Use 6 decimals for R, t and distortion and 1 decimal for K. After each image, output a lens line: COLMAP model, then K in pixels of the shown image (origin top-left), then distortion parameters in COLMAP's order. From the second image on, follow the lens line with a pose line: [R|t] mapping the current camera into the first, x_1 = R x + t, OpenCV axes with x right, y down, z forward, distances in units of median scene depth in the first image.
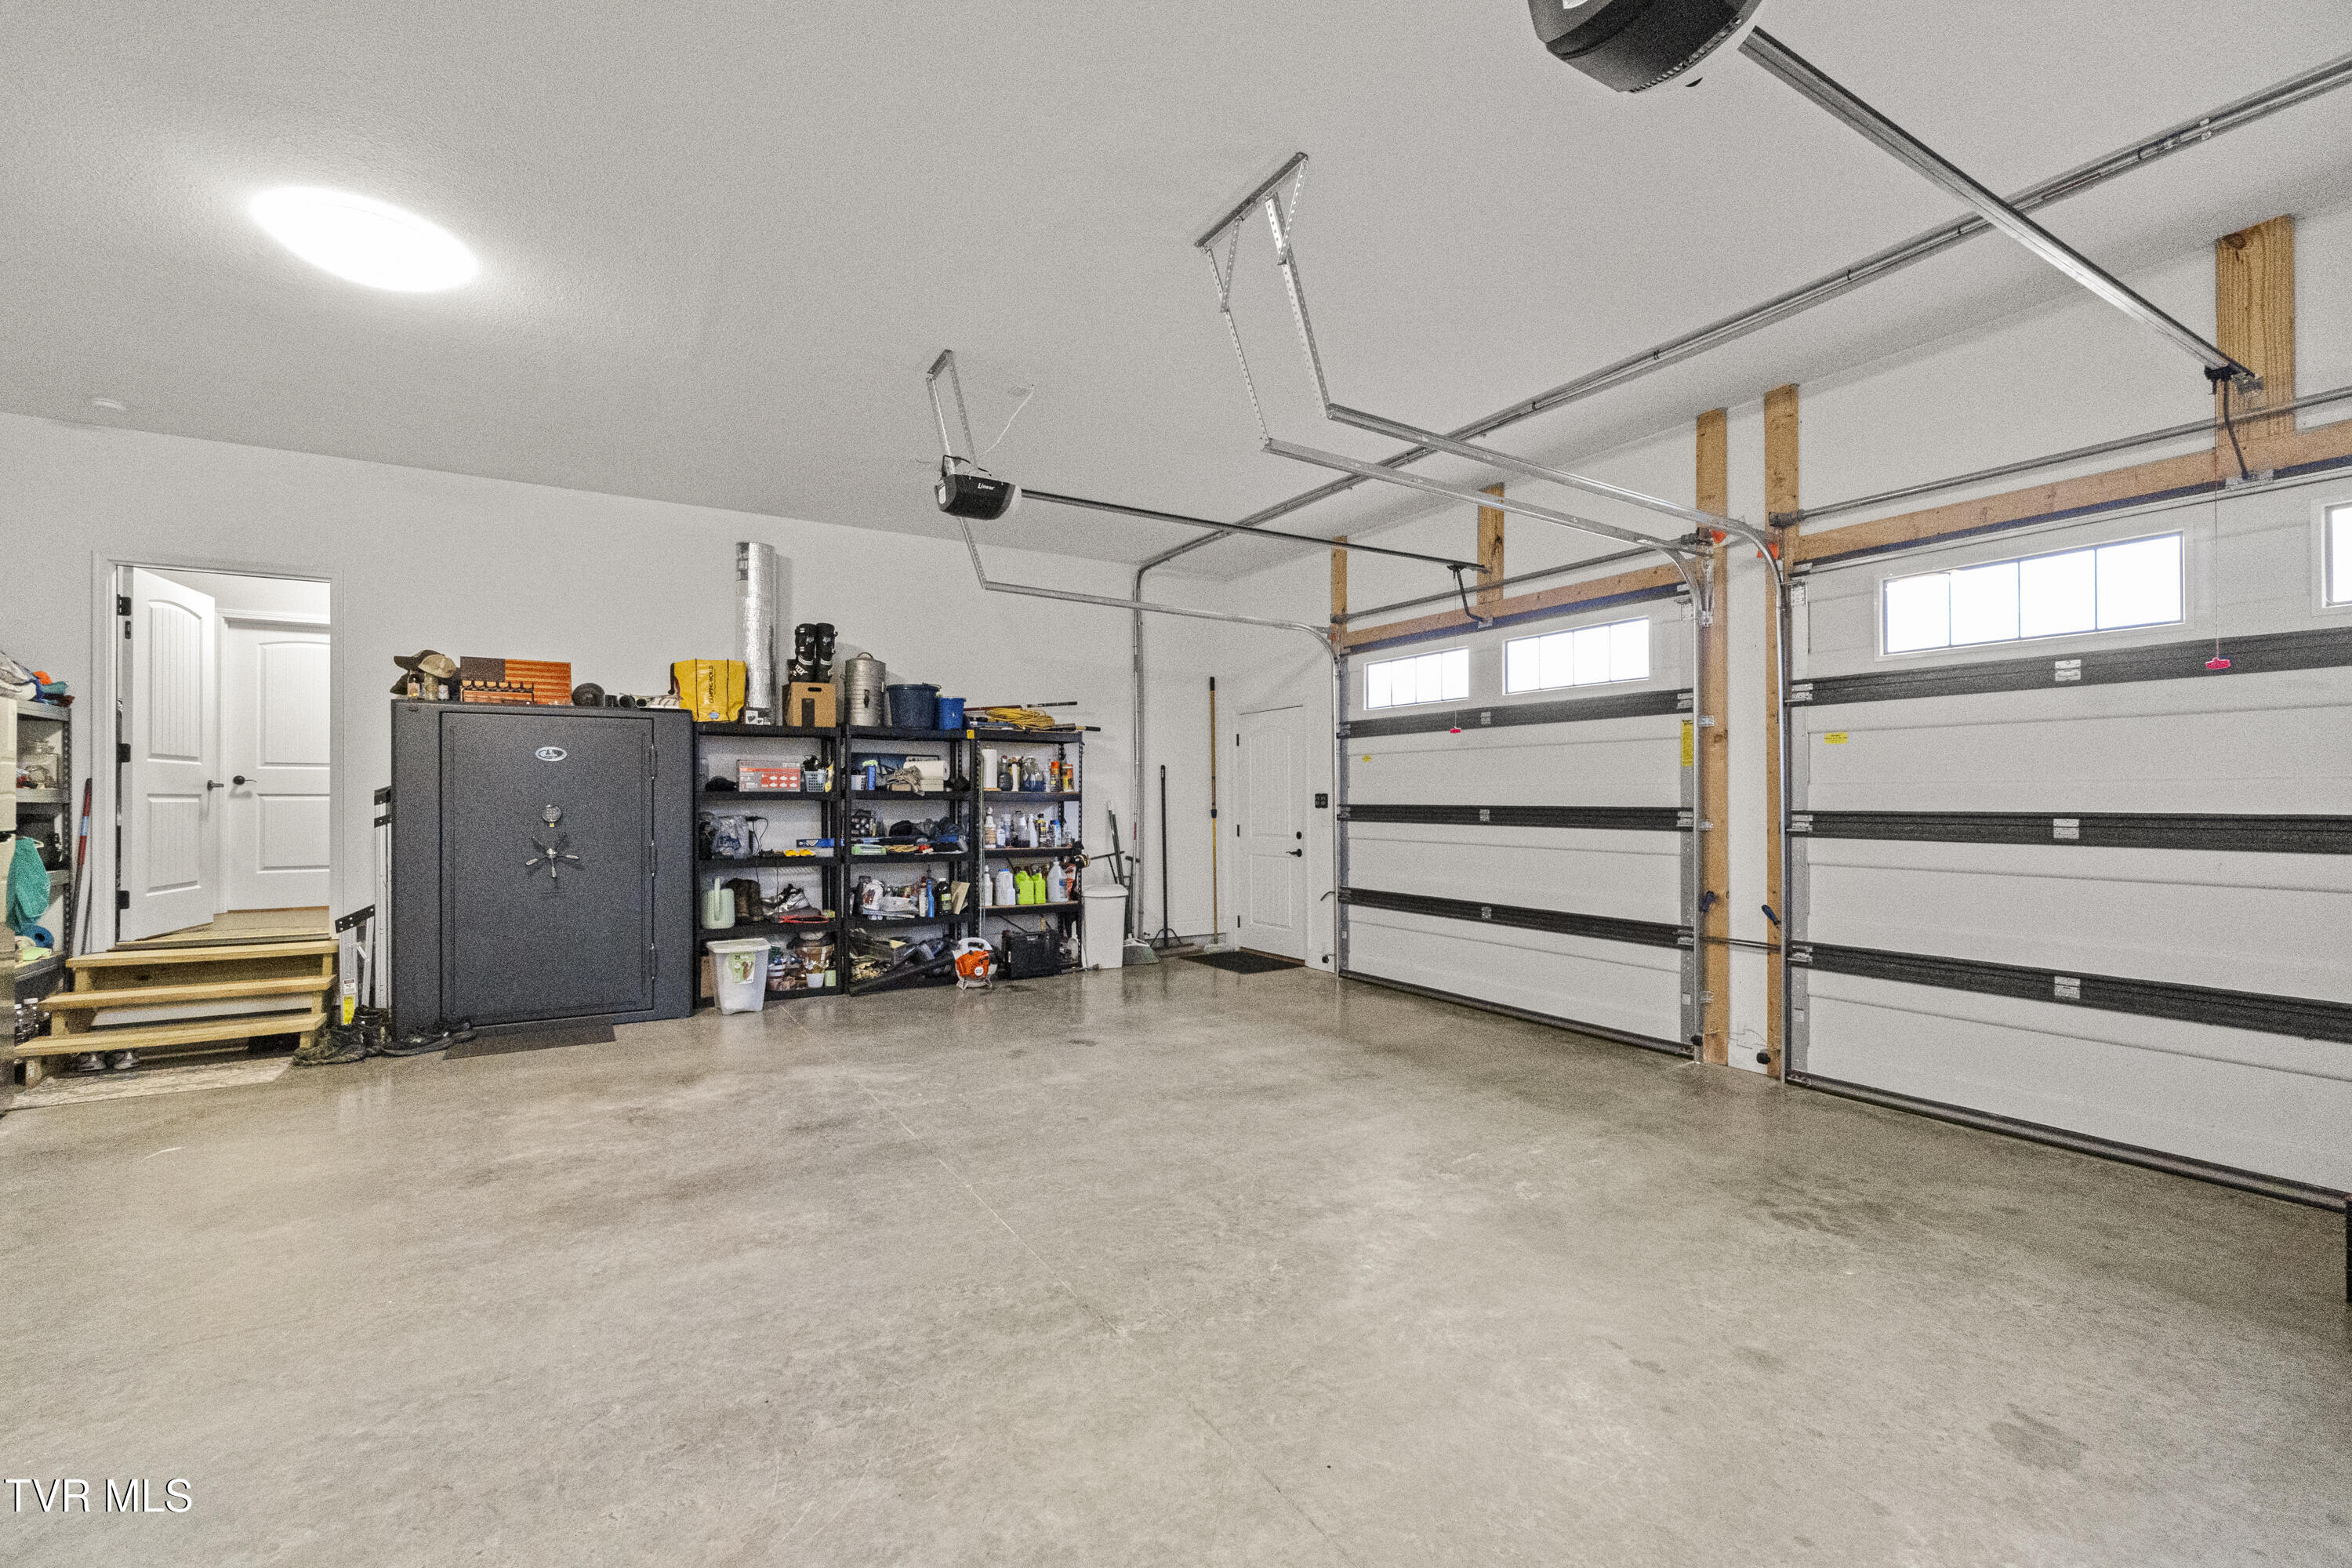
lens RADIAL K [[1015.5, 0, 1179.3], [0, 1015.5, 792.3], [0, 0, 1]] dist [-0.004076, 0.000939]
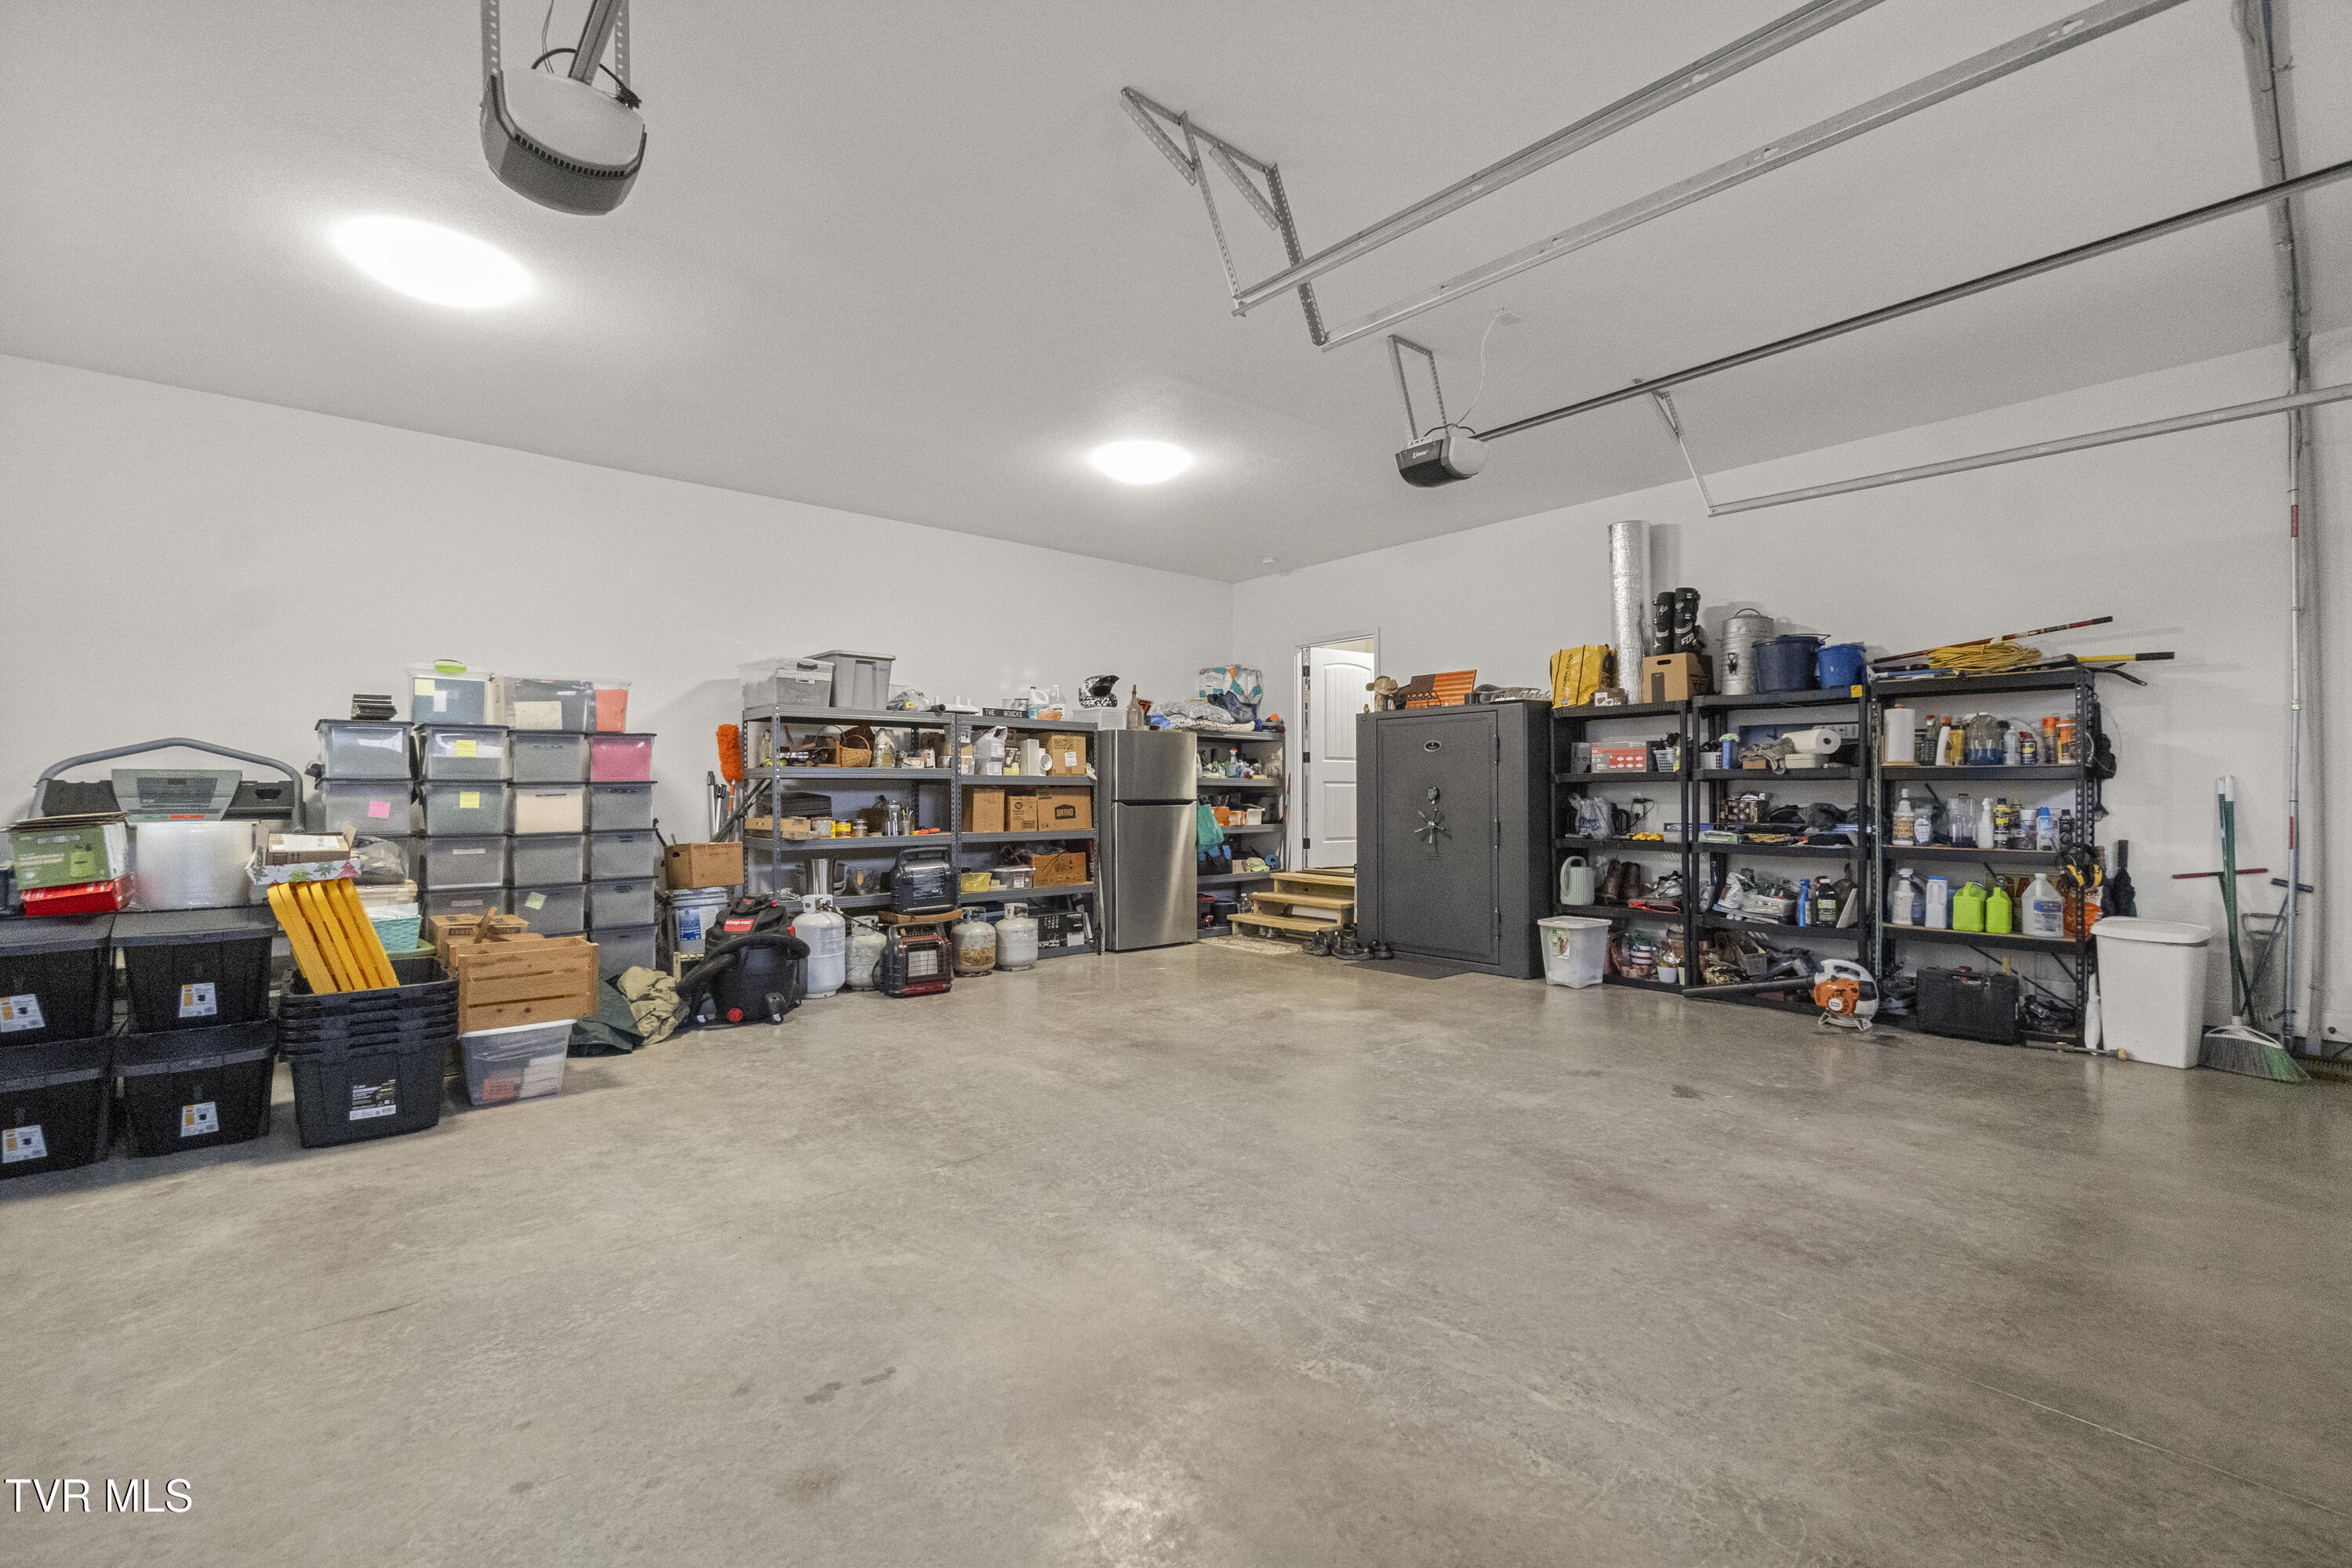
lens RADIAL K [[1015.5, 0, 1179.3], [0, 1015.5, 792.3], [0, 0, 1]] dist [-0.004076, 0.000939]
pose [[0.162523, -0.001623, -0.986703, 0.703664], [0.007704, 0.999970, -0.000376, 0.021777], [0.986675, -0.007540, 0.162530, 0.591284]]
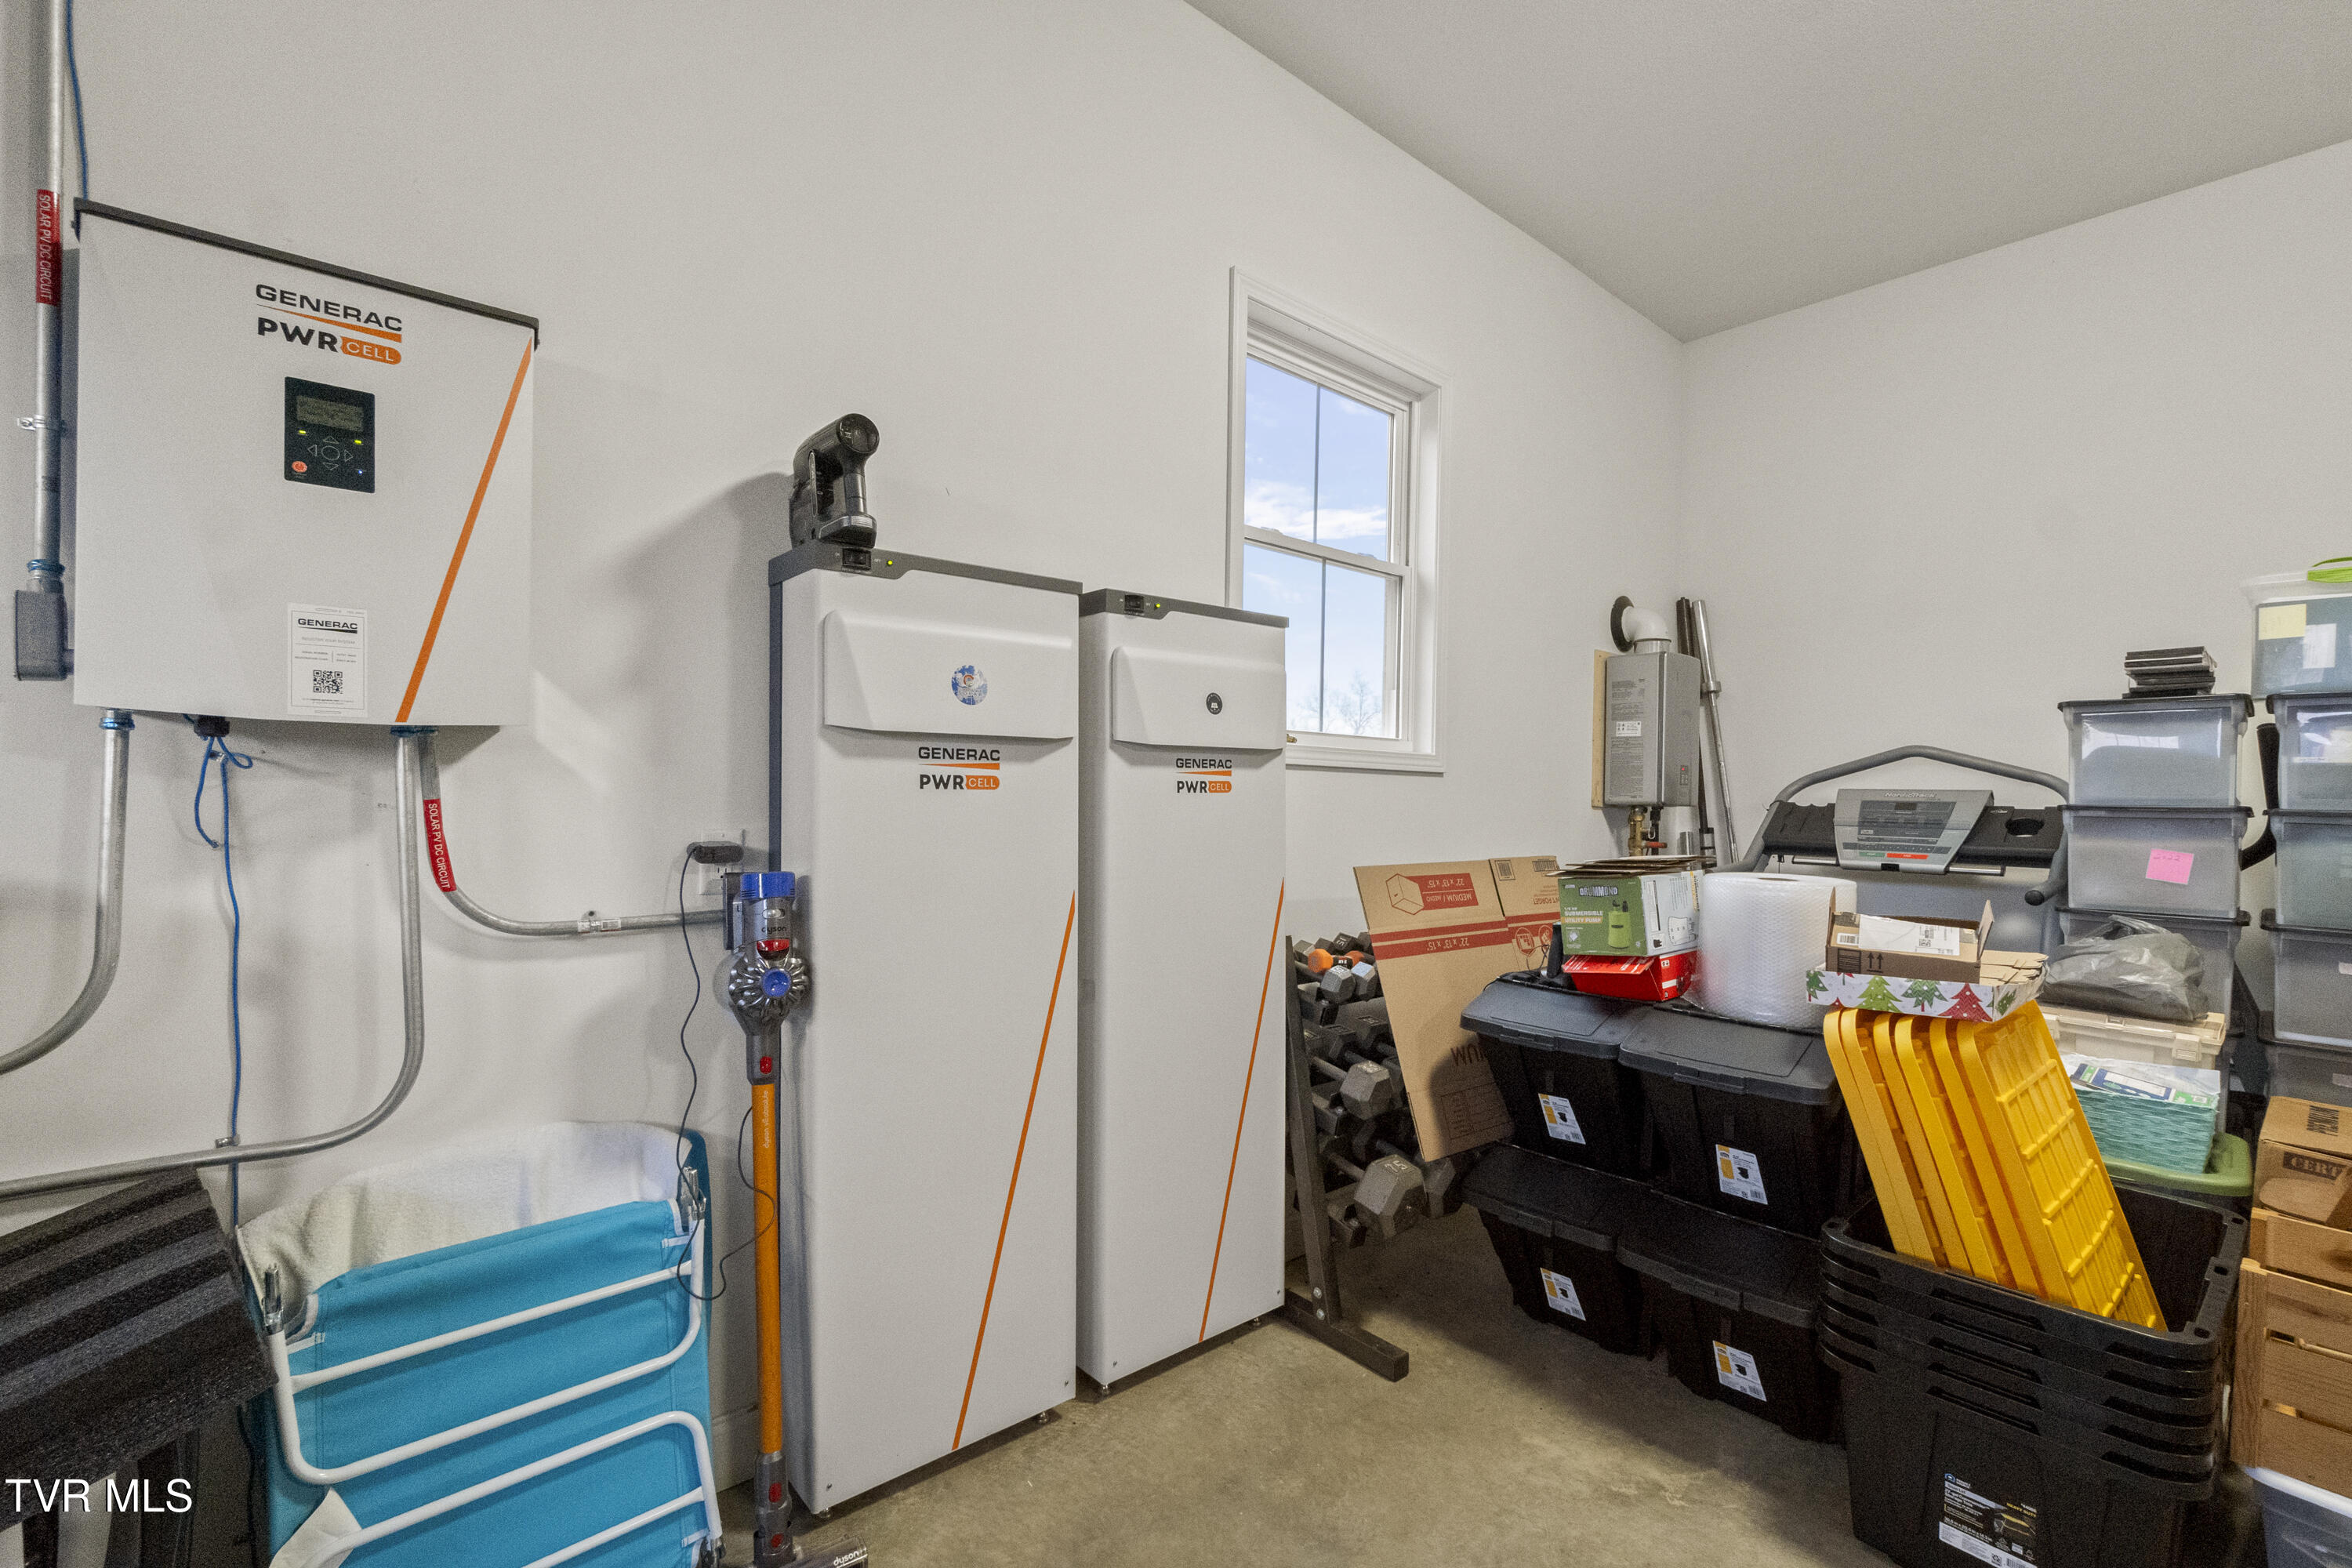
lens RADIAL K [[1040.0, 0, 1186.9], [0, 1040.0, 789.6], [0, 0, 1]] dist [-0.003164, 0.000047]
pose [[-0.984855, -0.017028, -0.172542, 0.176880], [-0.015988, 0.999845, -0.007413, 0.004655], [0.172641, -0.004542, -0.984974, 0.413215]]
